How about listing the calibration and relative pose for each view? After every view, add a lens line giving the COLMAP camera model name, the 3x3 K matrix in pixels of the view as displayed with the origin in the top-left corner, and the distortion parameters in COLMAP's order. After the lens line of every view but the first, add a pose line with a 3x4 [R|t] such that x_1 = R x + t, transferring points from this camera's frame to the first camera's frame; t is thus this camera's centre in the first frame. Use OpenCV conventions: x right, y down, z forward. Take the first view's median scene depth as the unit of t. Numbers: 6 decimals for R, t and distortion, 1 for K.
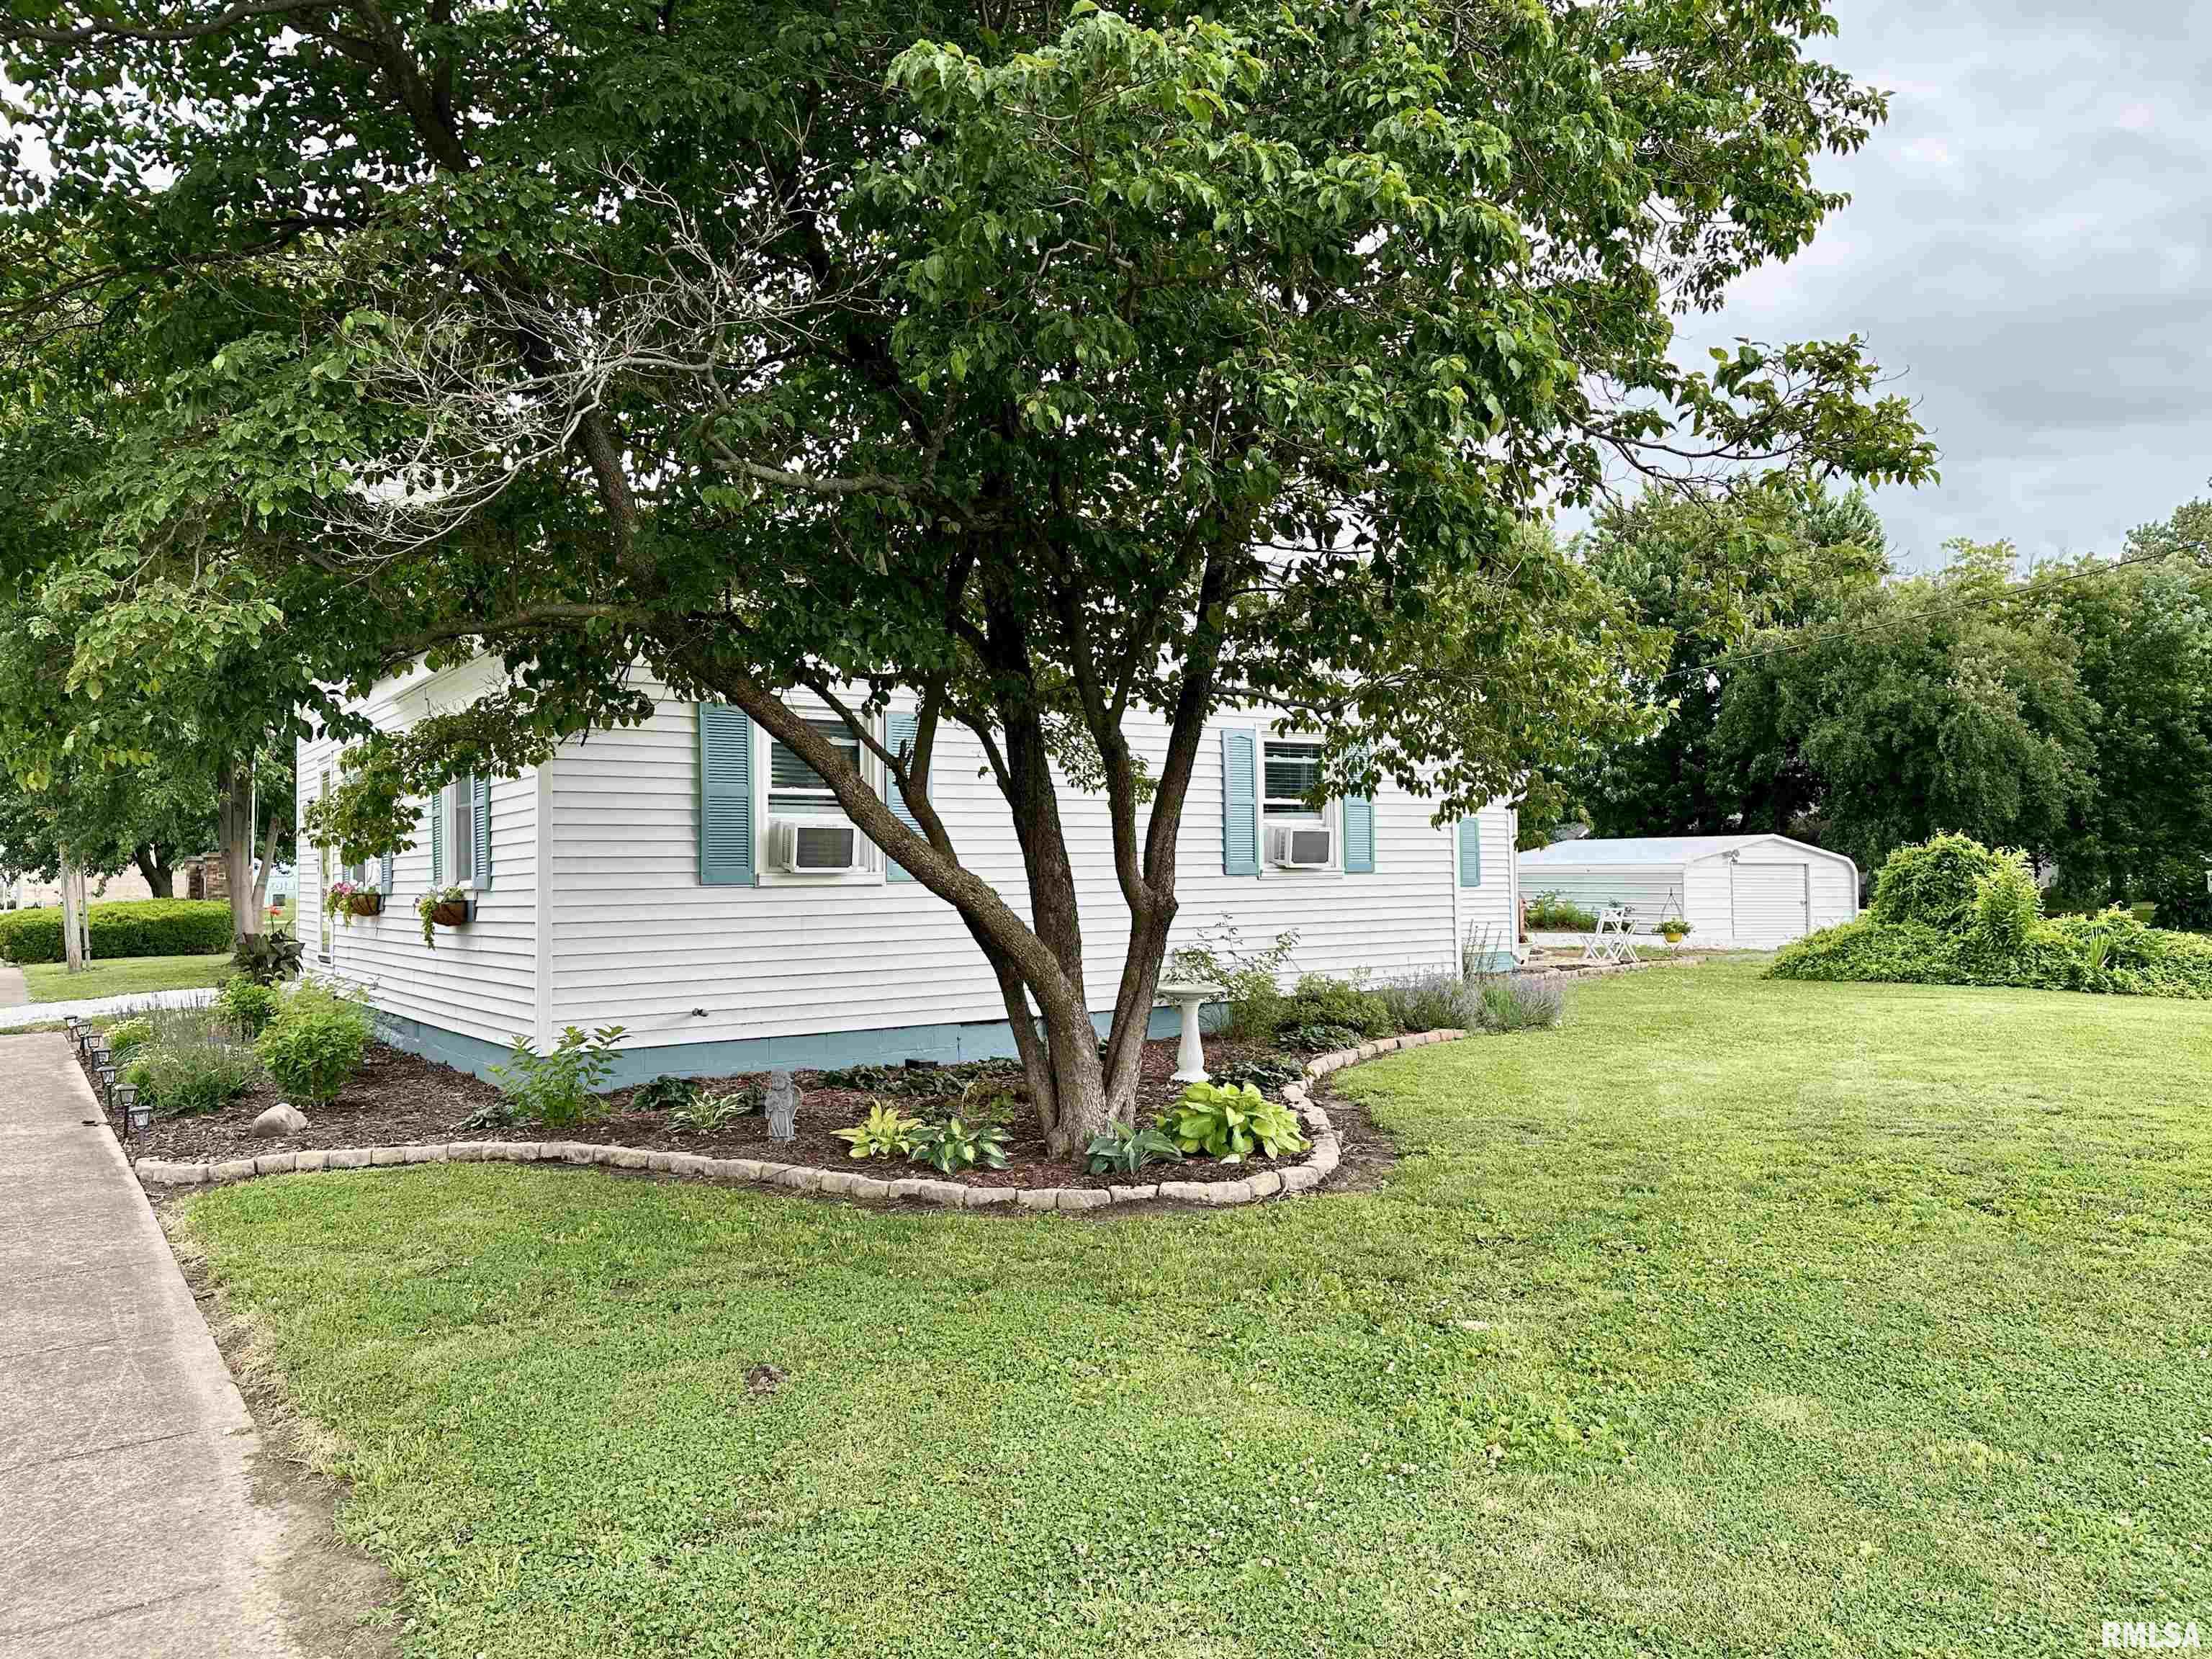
lens RADIAL K [[1595.1, 0, 1109.7], [0, 1595.1, 828.5], [0, 0, 1]] dist [0.024058, -0.010060]
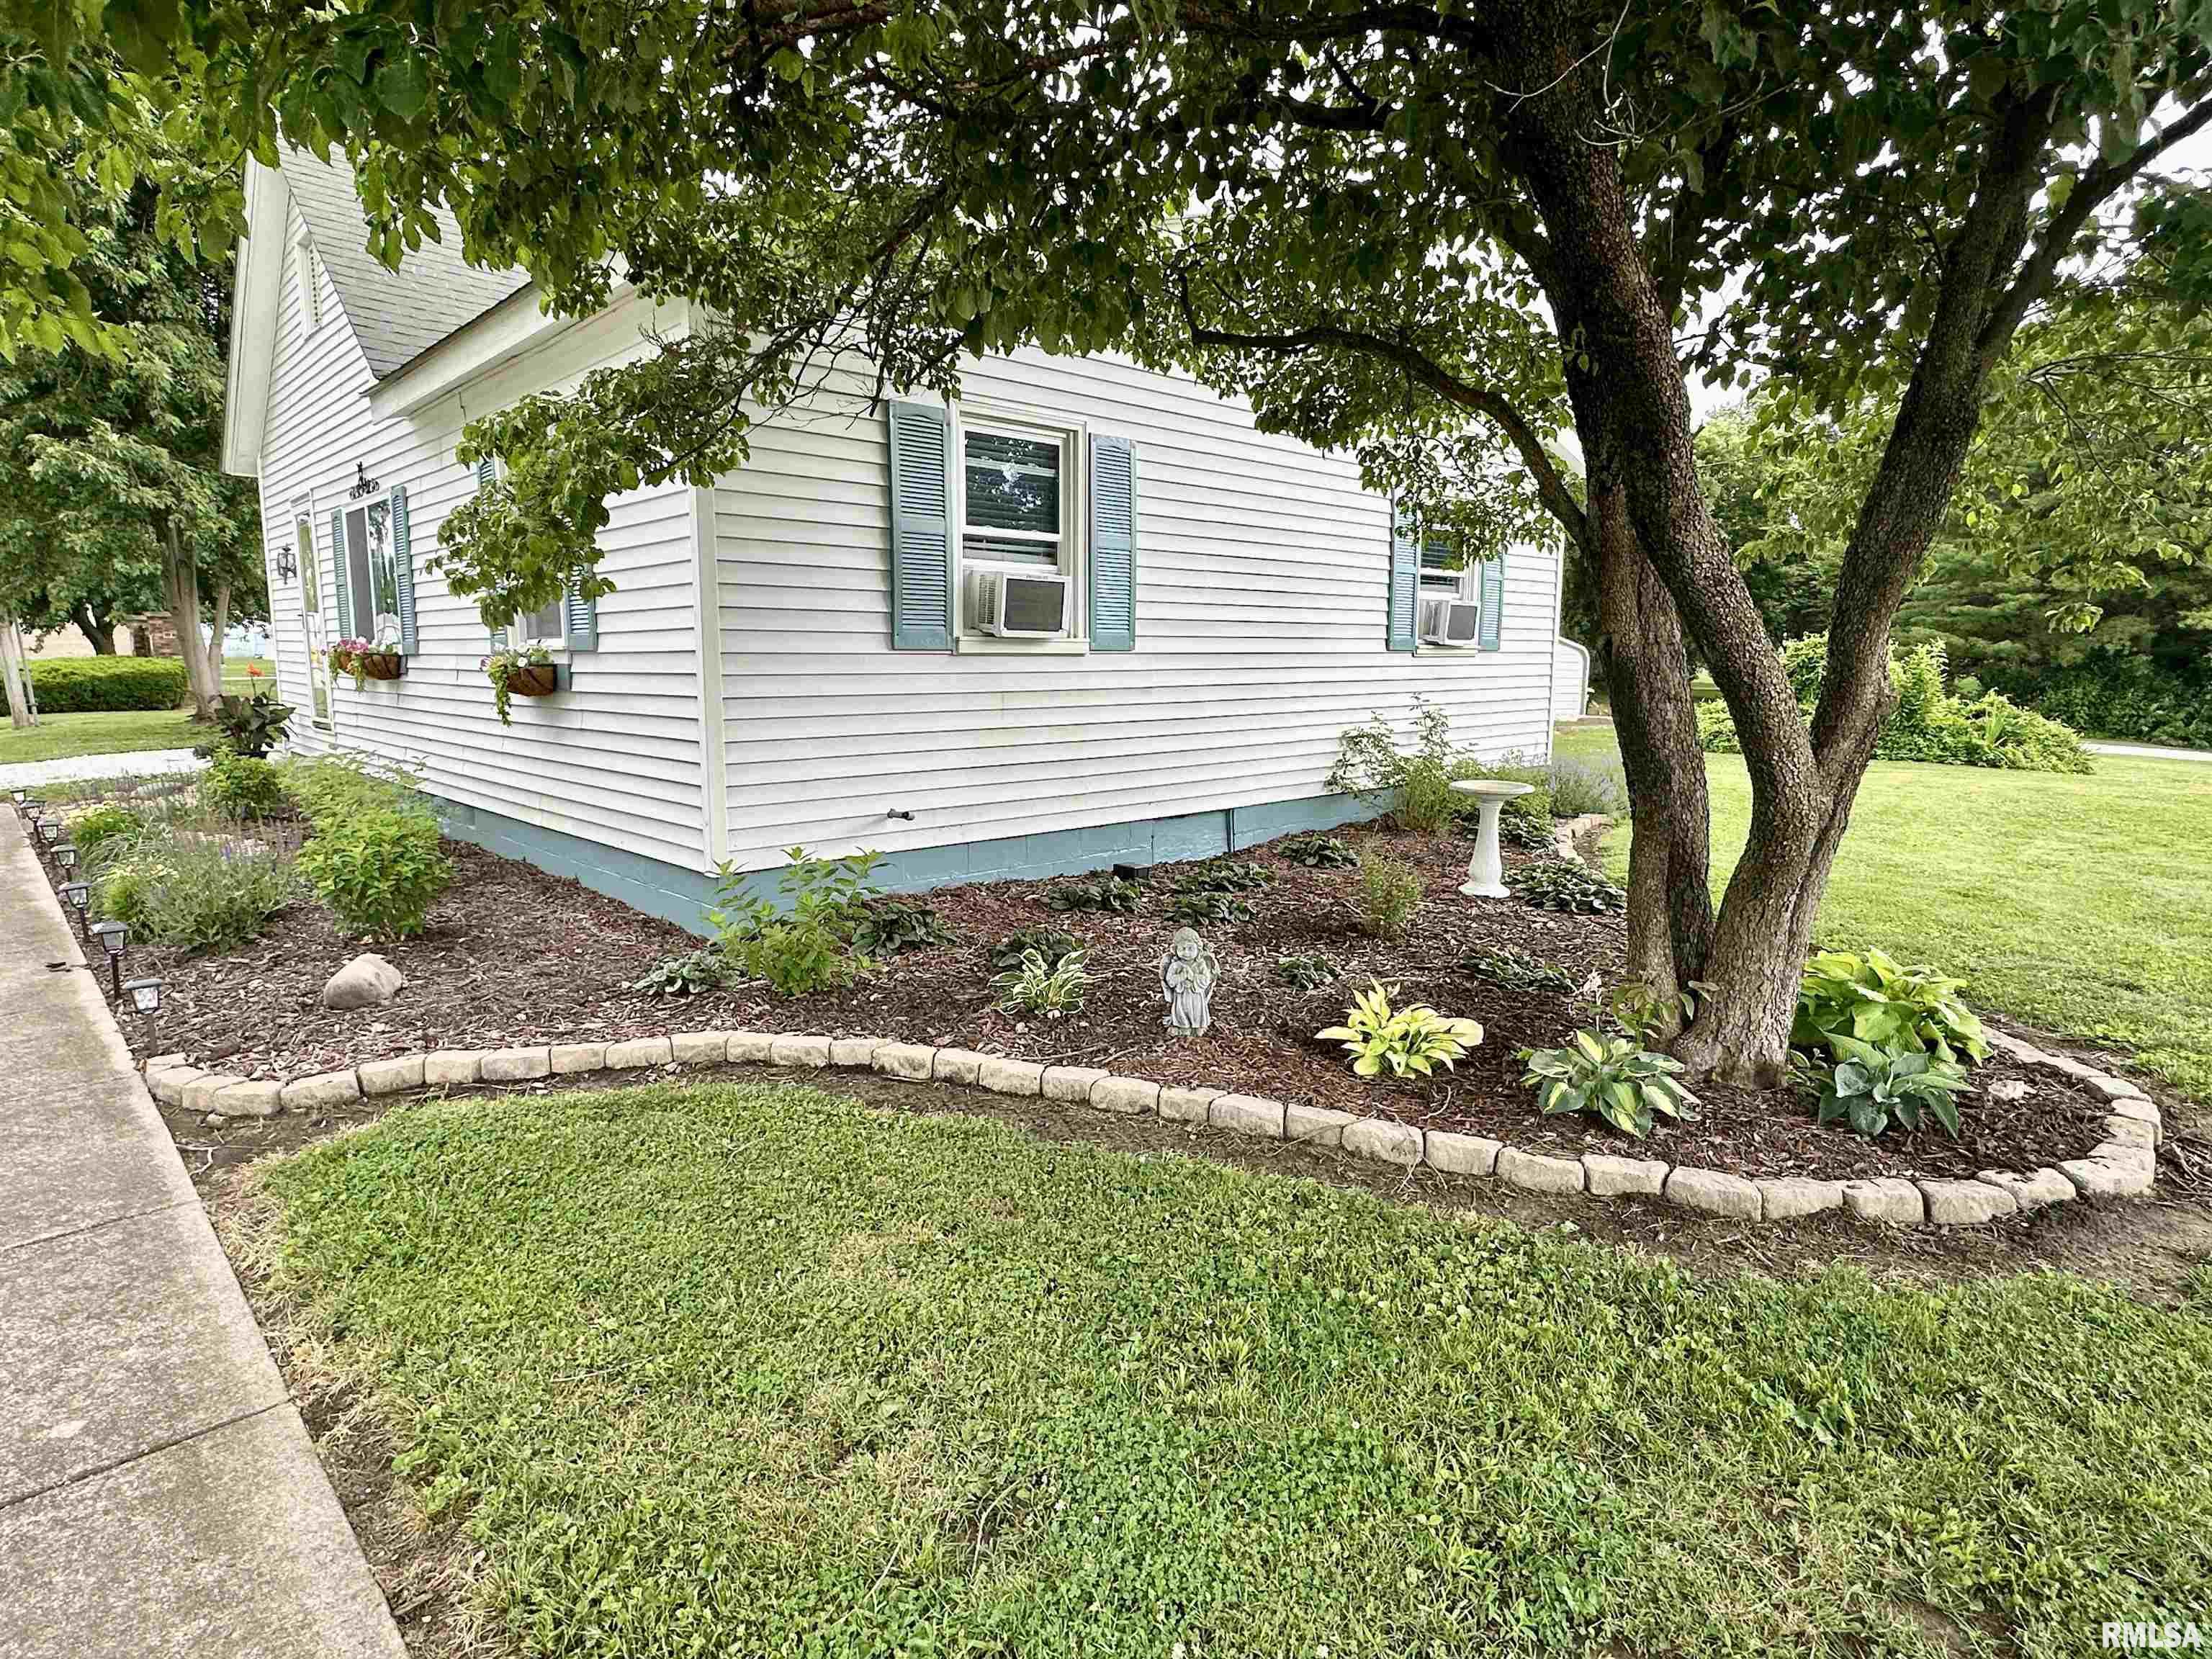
lens RADIAL K [[1220.9, 0, 1103.2], [0, 1220.9, 831.8], [0, 0, 1]] dist [0.004123, 0.003012]
pose [[0.988990, -0.003813, 0.147933, -0.224019], [-0.021929, 0.984855, 0.171986, 0.016811], [-0.146349, -0.173337, 0.973928, 0.361602]]
